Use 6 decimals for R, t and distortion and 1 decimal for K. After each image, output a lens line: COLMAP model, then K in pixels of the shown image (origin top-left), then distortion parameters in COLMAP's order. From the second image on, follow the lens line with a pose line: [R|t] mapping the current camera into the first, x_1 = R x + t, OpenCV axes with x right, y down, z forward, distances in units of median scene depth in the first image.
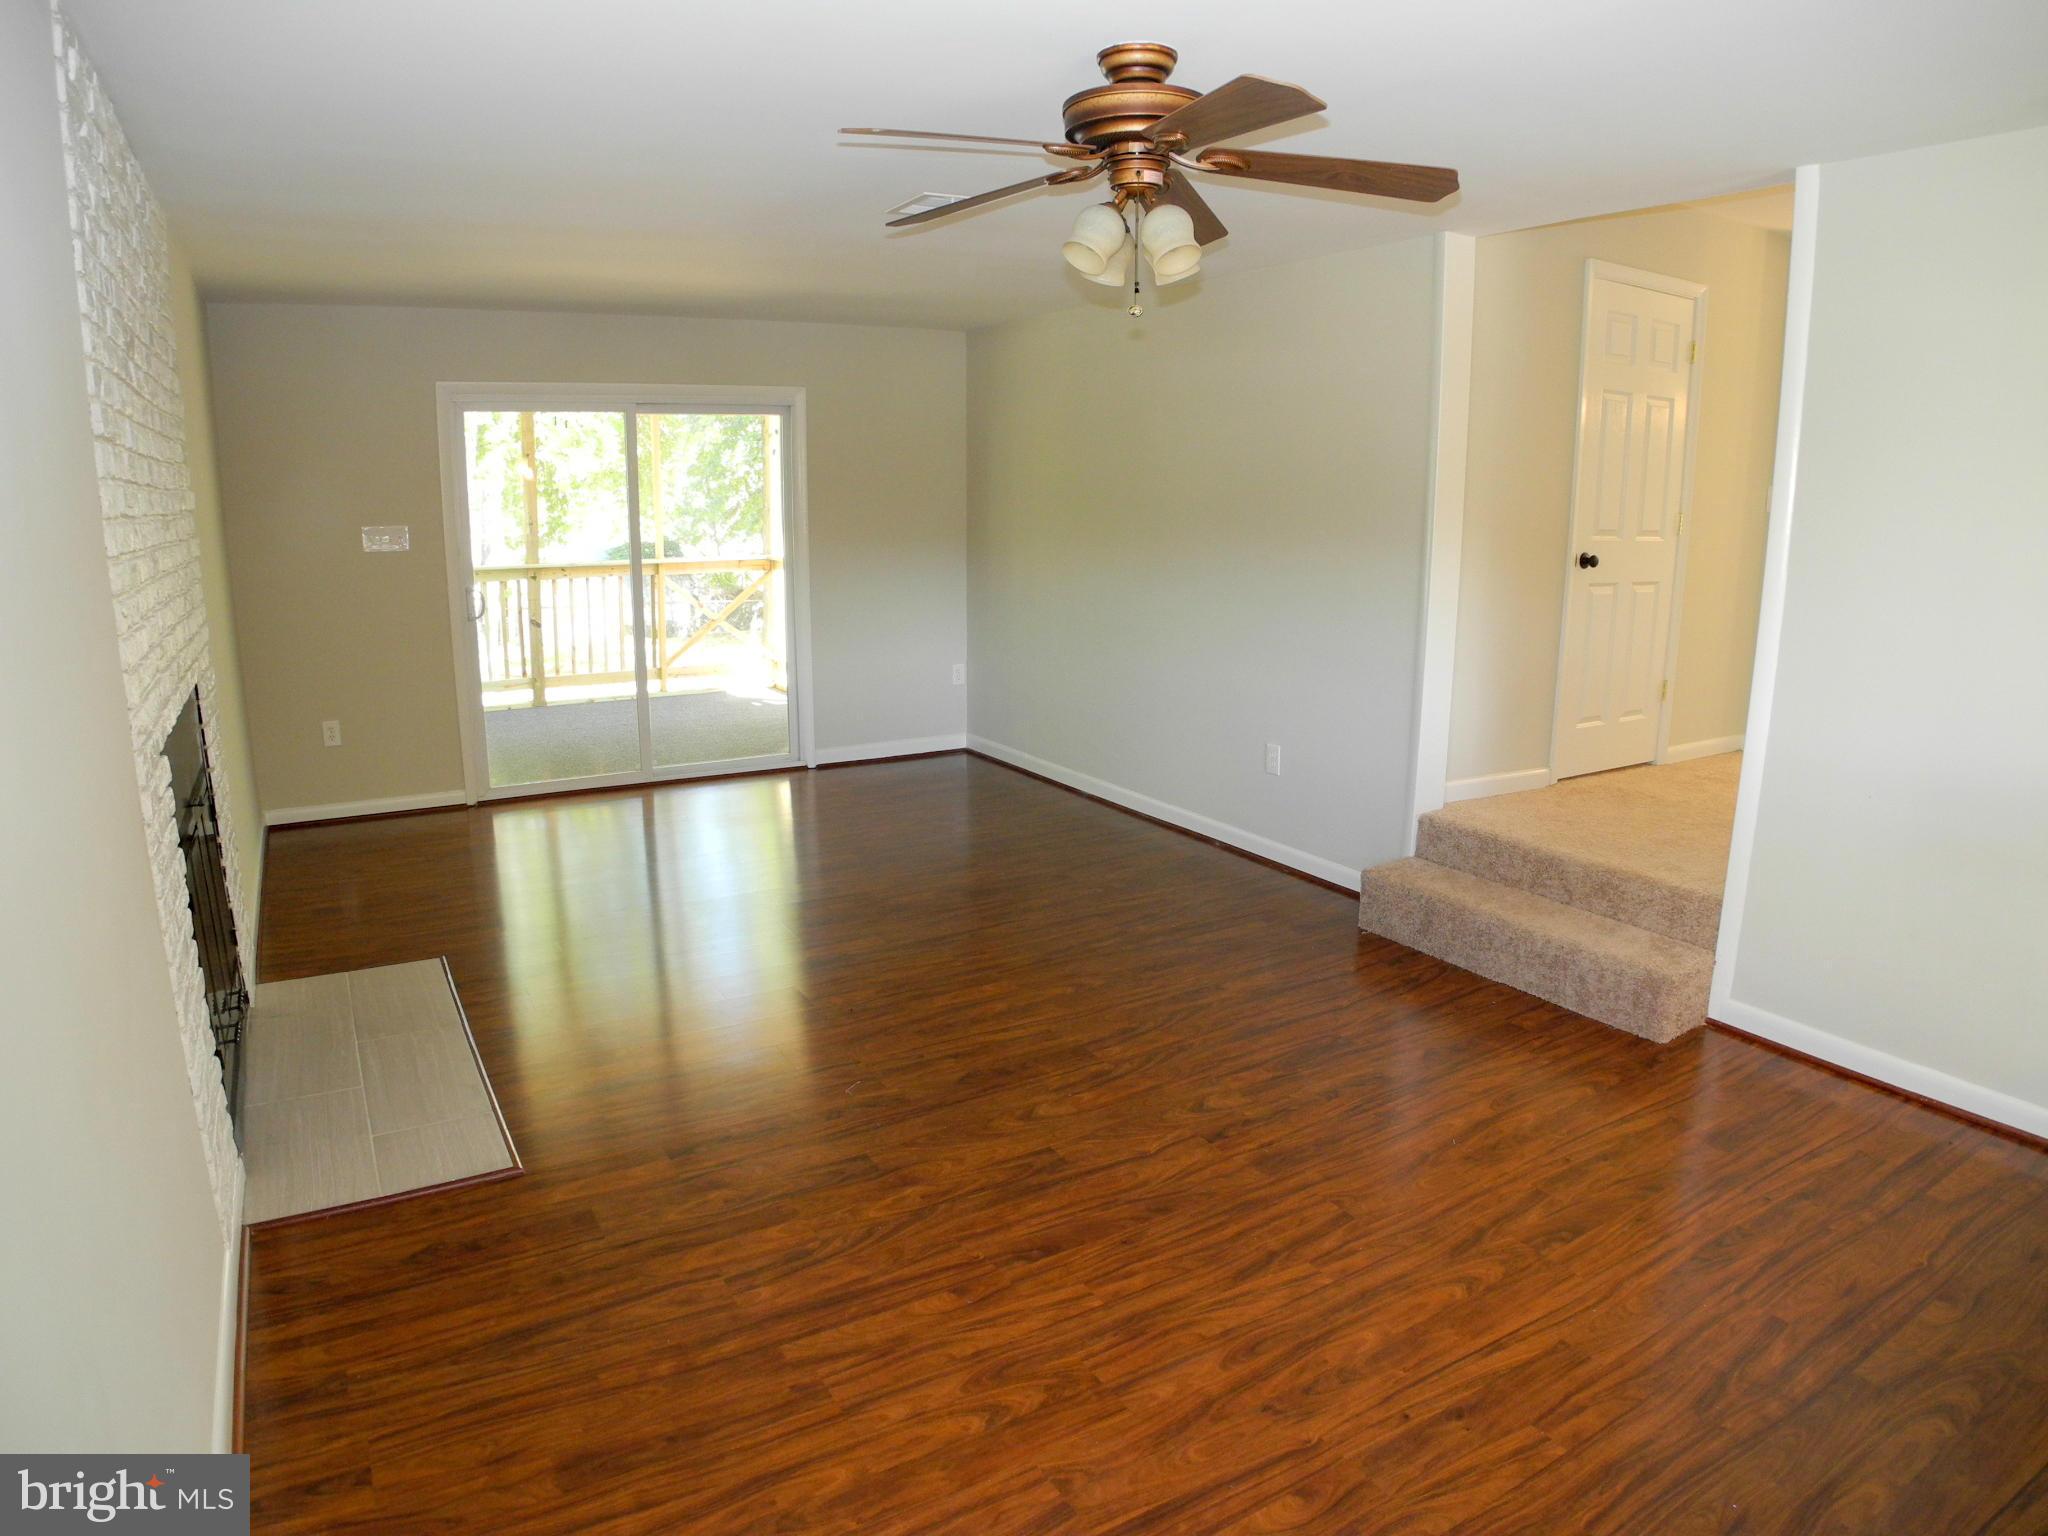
lens RADIAL K [[1220.6, 0, 1019.7], [0, 1220.6, 768.7], [0, 0, 1]] dist [-0.177667, 0.070703]
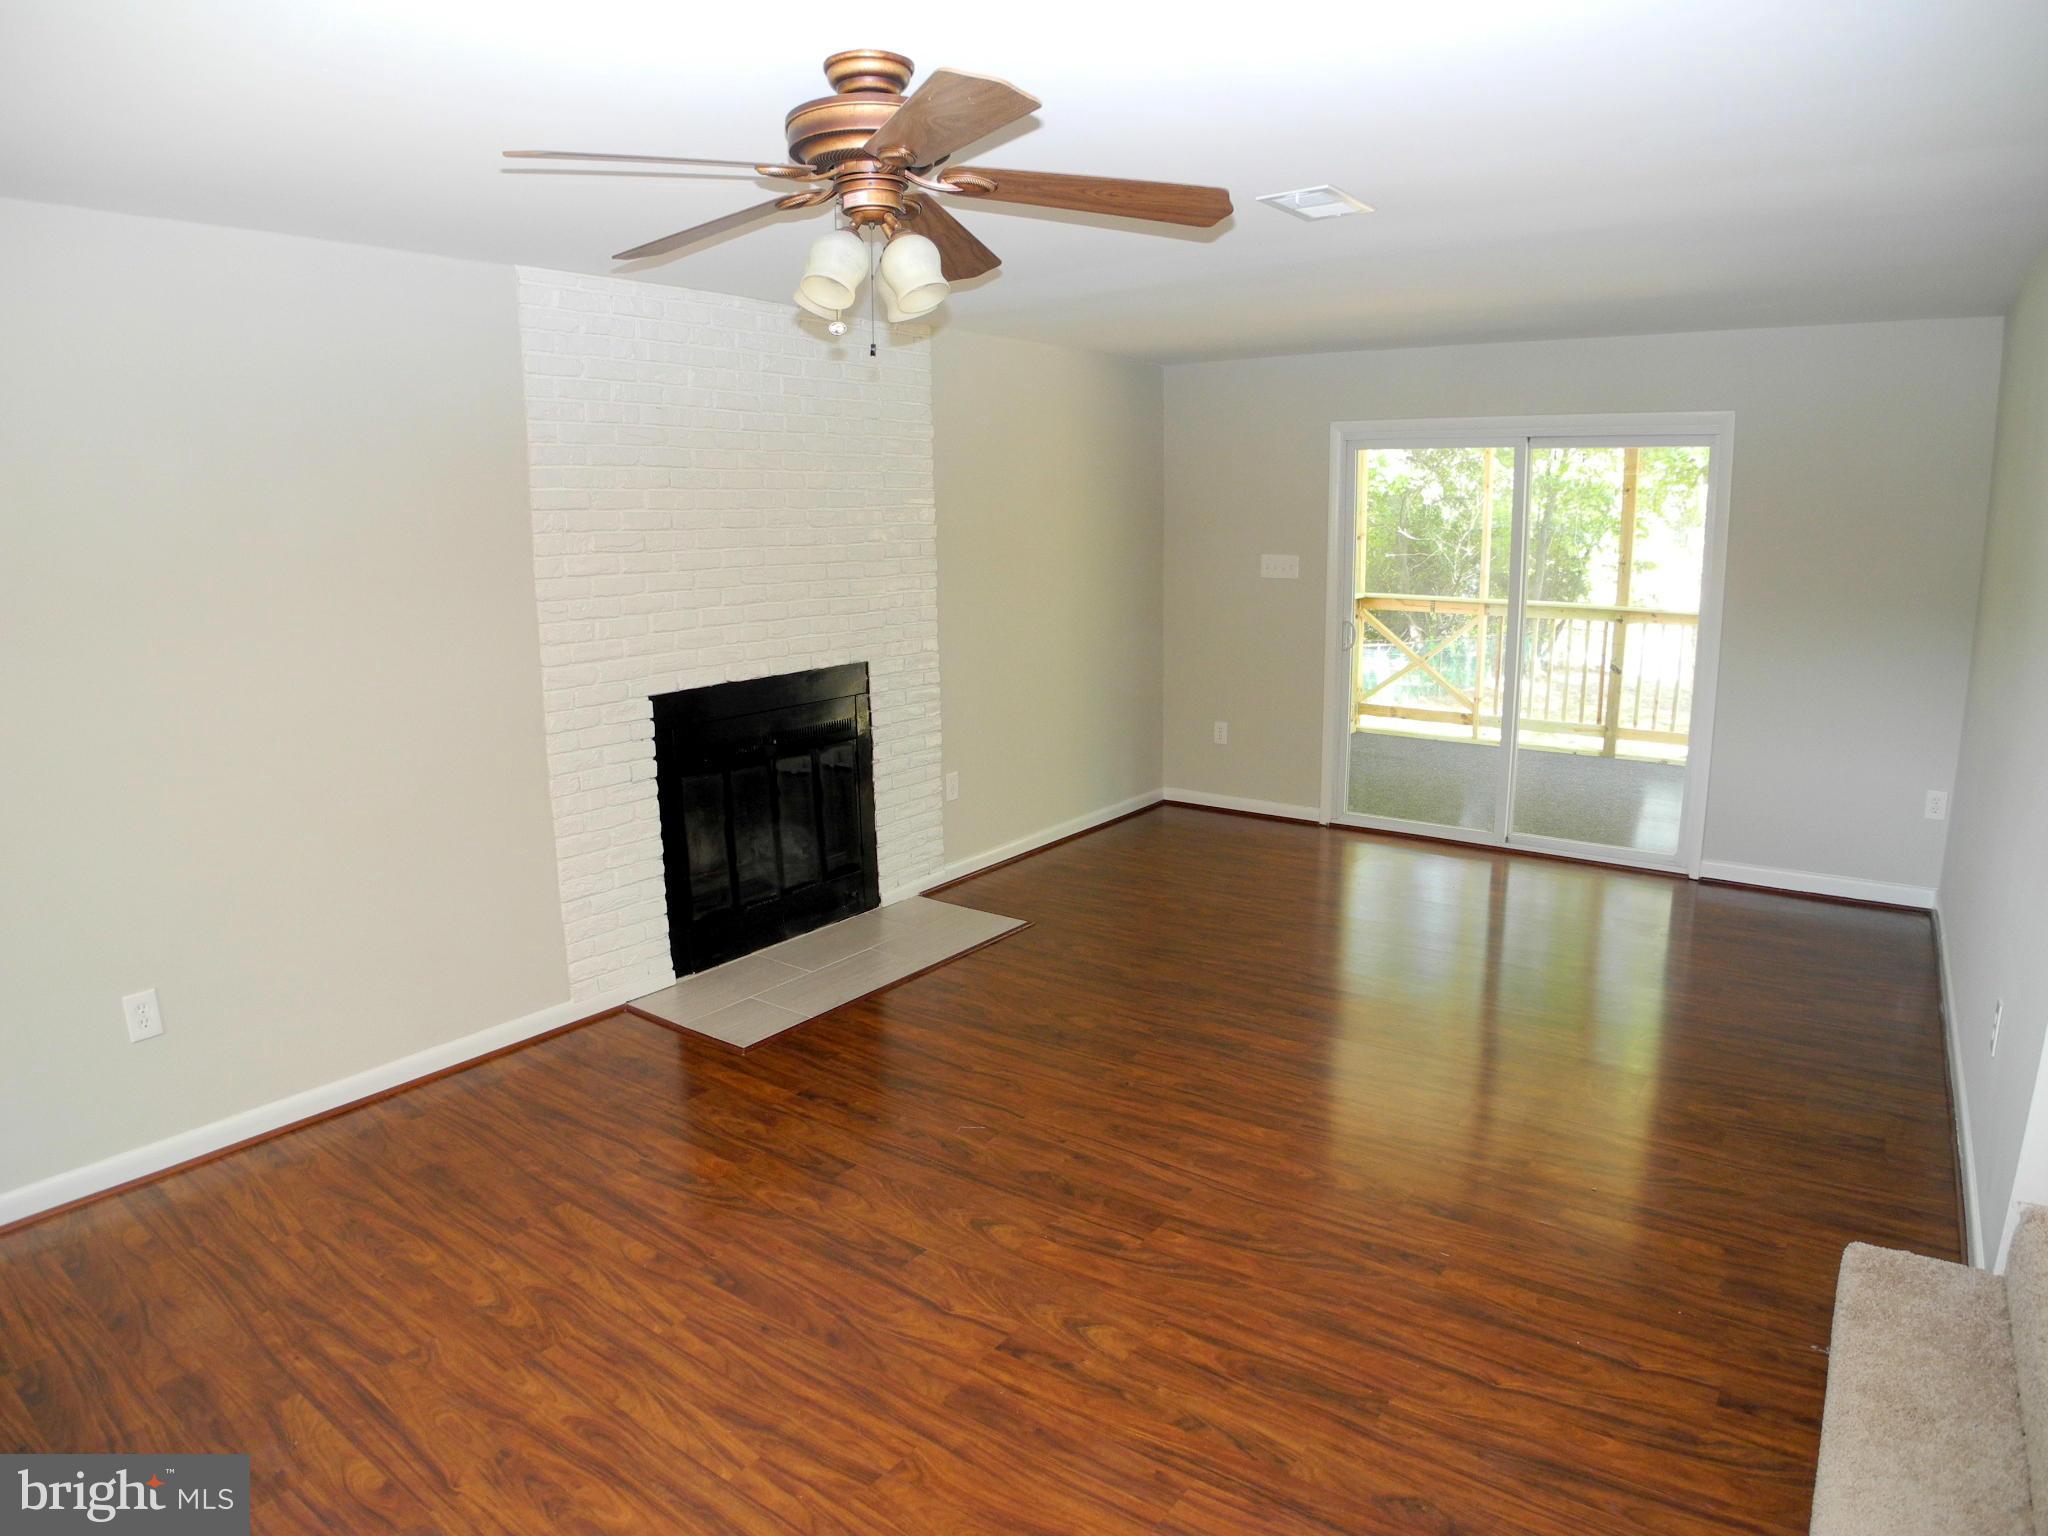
lens RADIAL K [[1220.6, 0, 1019.7], [0, 1220.6, 768.7], [0, 0, 1]] dist [-0.177667, 0.070703]
pose [[0.405389, 0.172793, -0.897665, 0.828740], [-0.192098, 0.976149, 0.101148, -0.161063], [0.893733, 0.131435, 0.428913, 0.624103]]
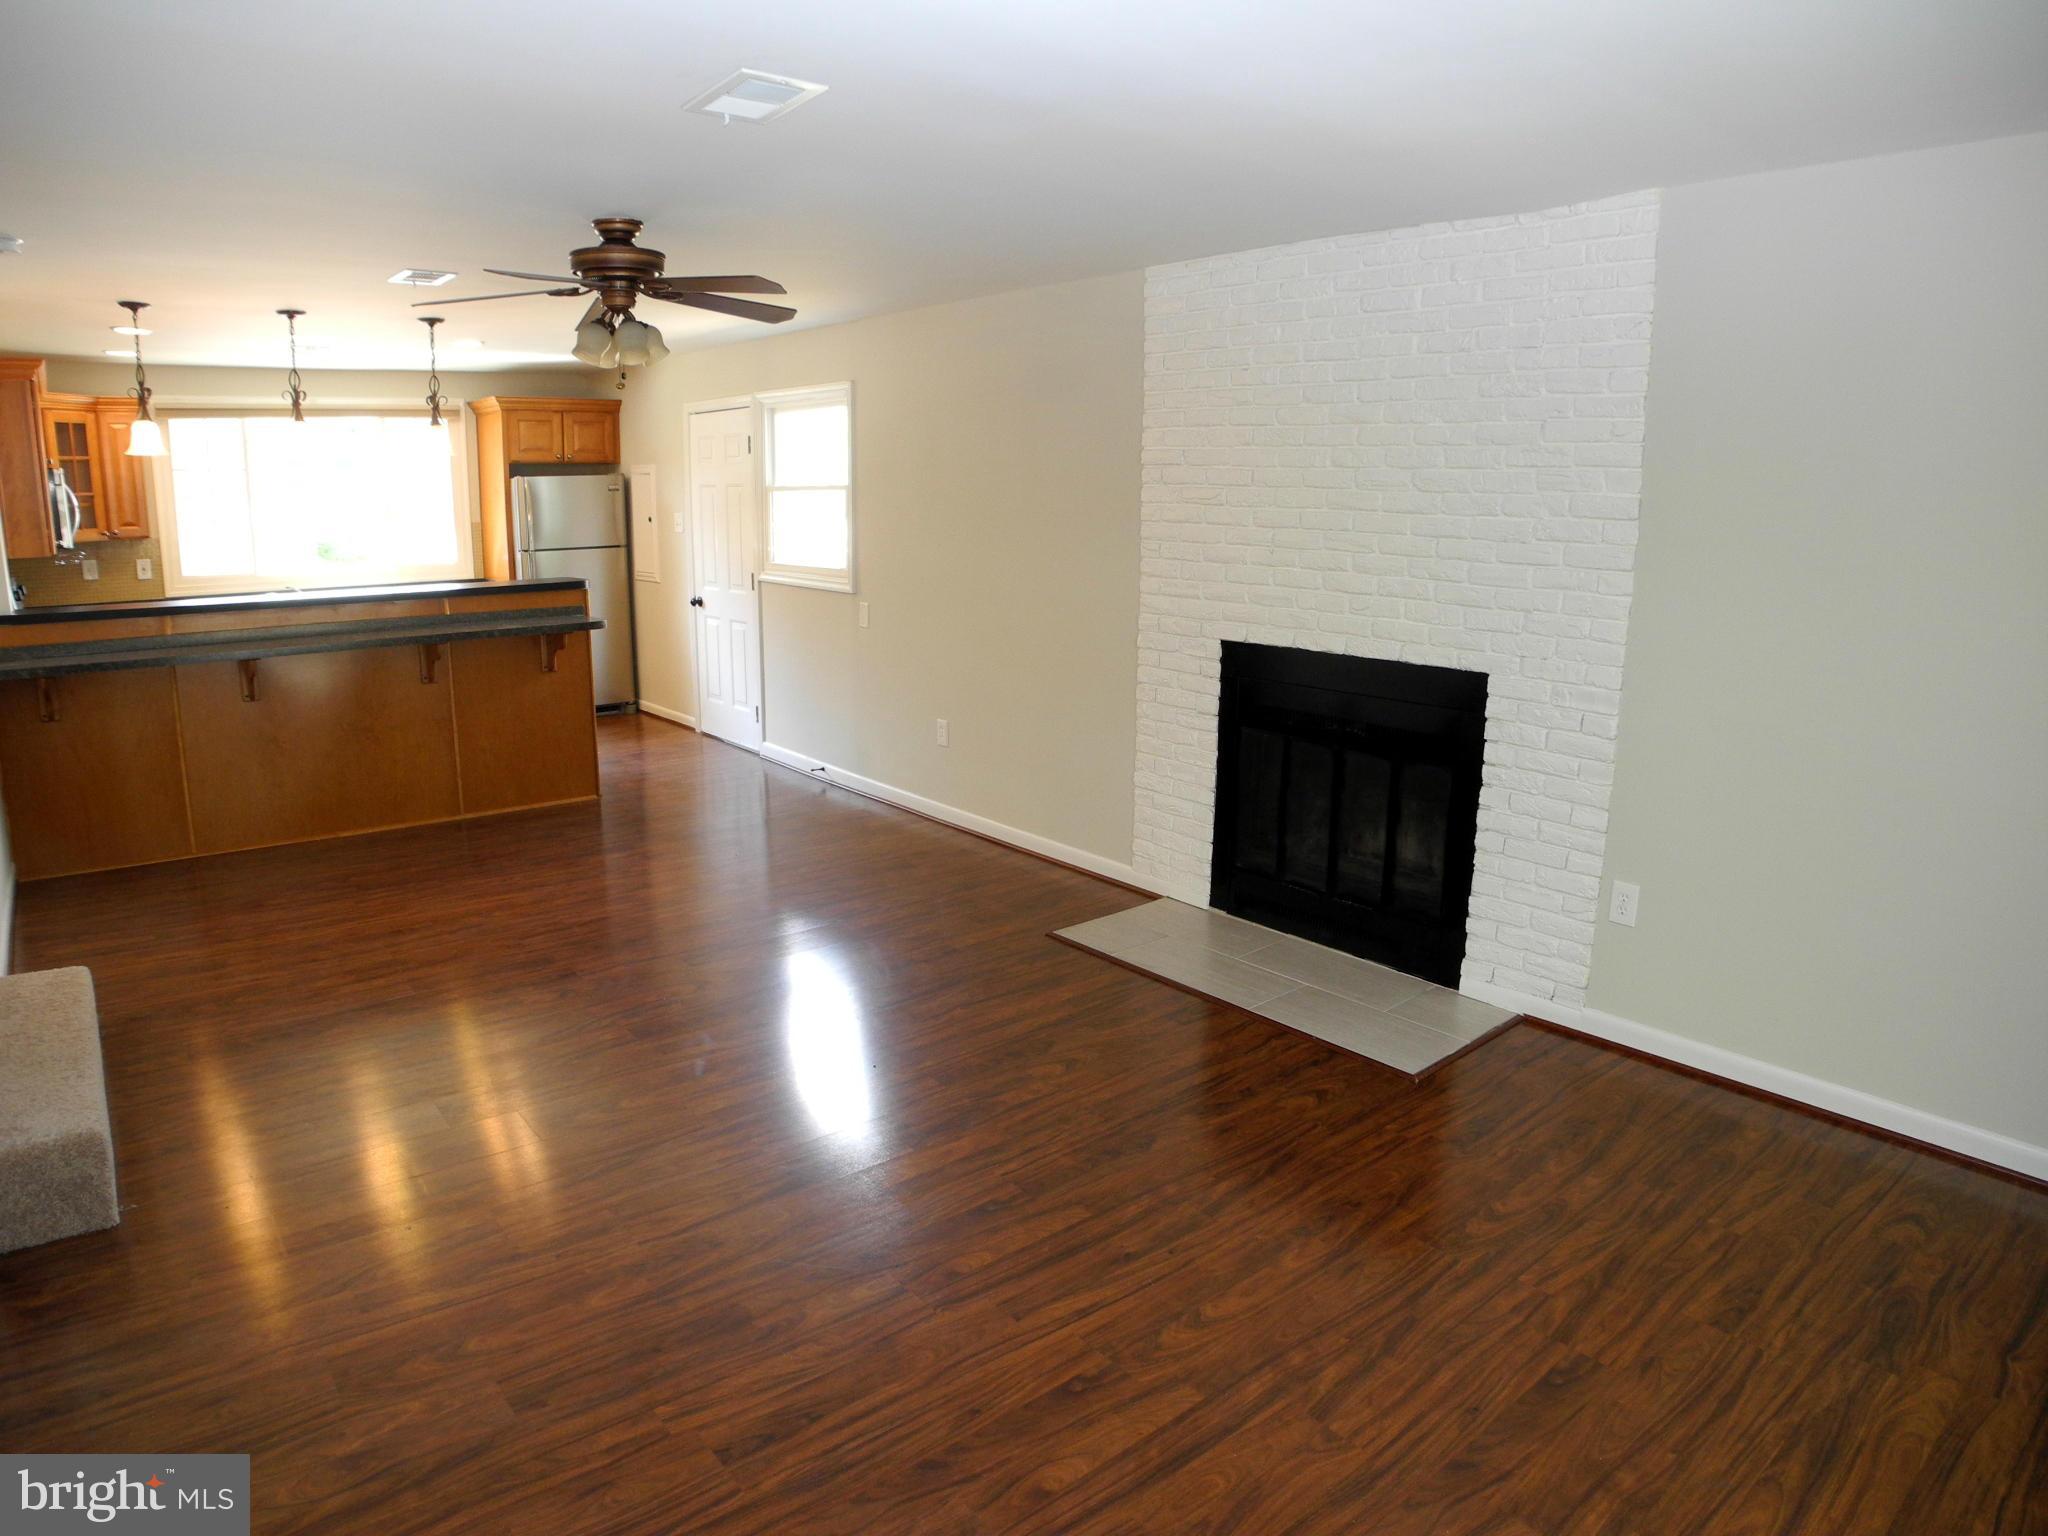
lens RADIAL K [[1220.6, 0, 1019.7], [0, 1220.6, 768.7], [0, 0, 1]] dist [-0.177667, 0.070703]
pose [[-0.982892, 0.030321, -0.181668, -0.139106], [-0.051352, 0.902128, 0.428402, -0.530513], [0.176877, 0.430402, -0.885137, 2.284956]]
